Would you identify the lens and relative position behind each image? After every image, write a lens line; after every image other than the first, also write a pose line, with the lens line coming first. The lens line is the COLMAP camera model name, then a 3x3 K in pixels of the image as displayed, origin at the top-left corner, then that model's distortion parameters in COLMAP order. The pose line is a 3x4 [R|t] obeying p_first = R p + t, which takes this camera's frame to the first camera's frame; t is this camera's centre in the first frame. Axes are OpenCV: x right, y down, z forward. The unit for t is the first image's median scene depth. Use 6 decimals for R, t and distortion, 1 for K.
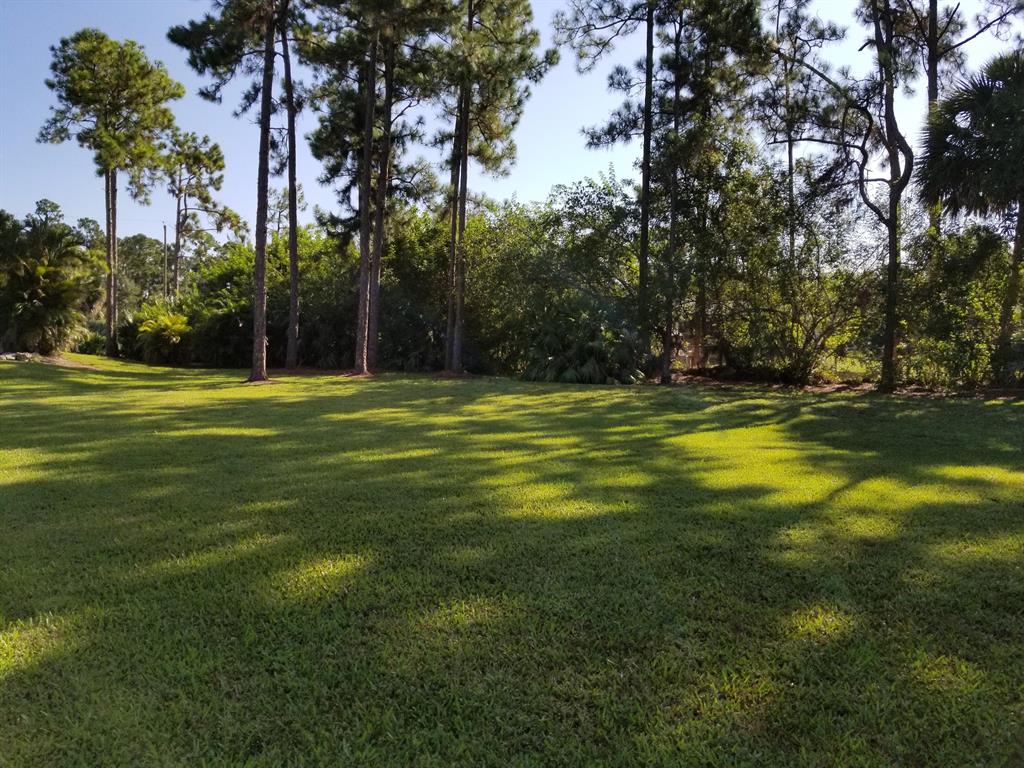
lens RADIAL K [[765.7, 0, 458.6], [0, 765.7, 380.6], [0, 0, 1]] dist [0.043490, -0.068513]
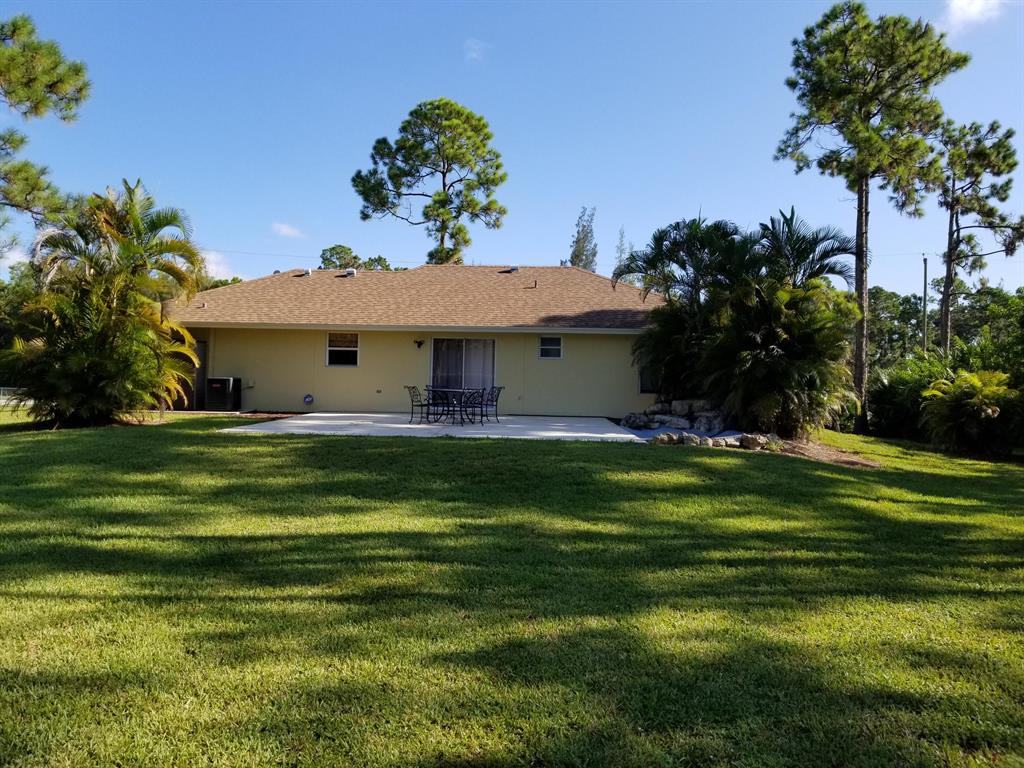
lens RADIAL K [[802.9, 0, 495.1], [0, 802.9, 362.6], [0, 0, 1]] dist [0.077299, -0.129088]
pose [[0.681891, -0.027174, -0.730948, -0.099620], [-0.049234, 0.995338, -0.082934, -0.011846], [0.729794, 0.092540, 0.677375, 0.175352]]
